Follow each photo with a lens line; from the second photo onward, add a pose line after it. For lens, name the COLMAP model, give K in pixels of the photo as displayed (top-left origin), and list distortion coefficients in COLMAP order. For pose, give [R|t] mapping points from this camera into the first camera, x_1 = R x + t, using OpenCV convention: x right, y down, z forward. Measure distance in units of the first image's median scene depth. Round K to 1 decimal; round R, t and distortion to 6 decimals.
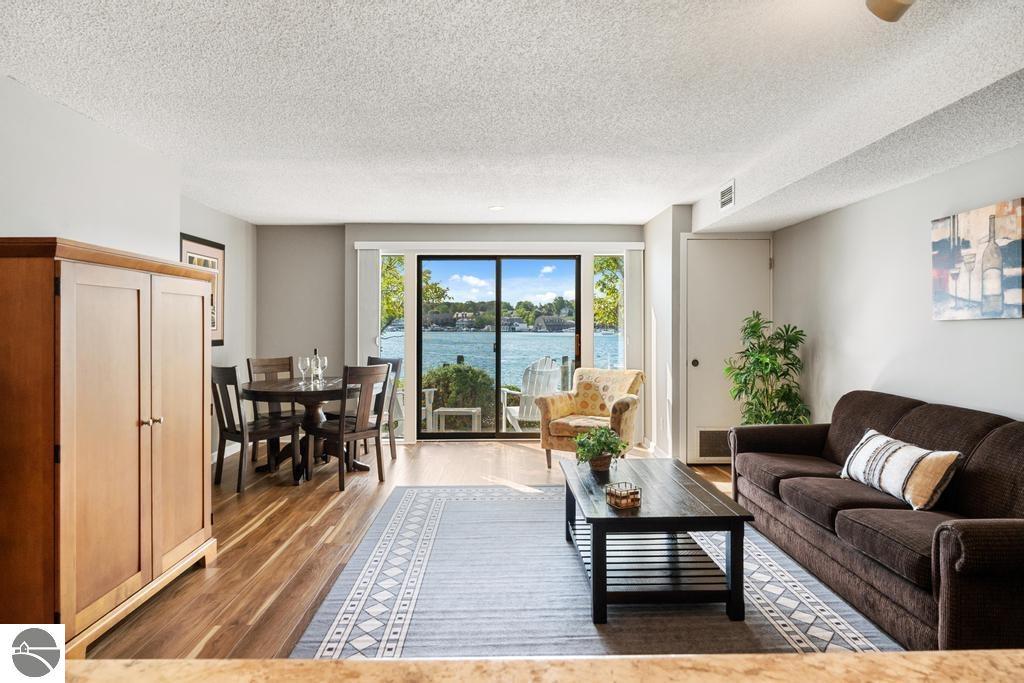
lens RADIAL K [[601.6, 0, 529.1], [0, 601.6, 325.9], [0, 0, 1]] dist [0.000412, 0.002310]
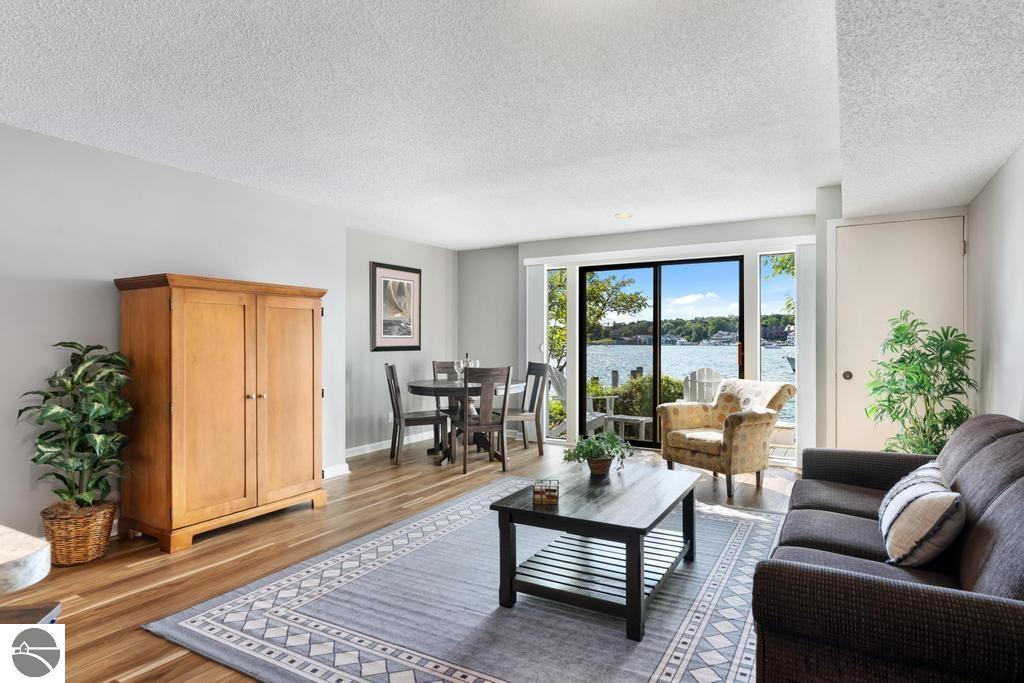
lens RADIAL K [[601.6, 0, 512.0], [0, 601.6, 342.5], [0, 0, 1]] dist [0.000412, 0.002310]
pose [[0.843004, 0.000920, -0.537906, 0.369501], [0.000859, 0.999995, 0.003057, 0.014403], [0.537906, -0.003039, 0.842999, 0.062207]]
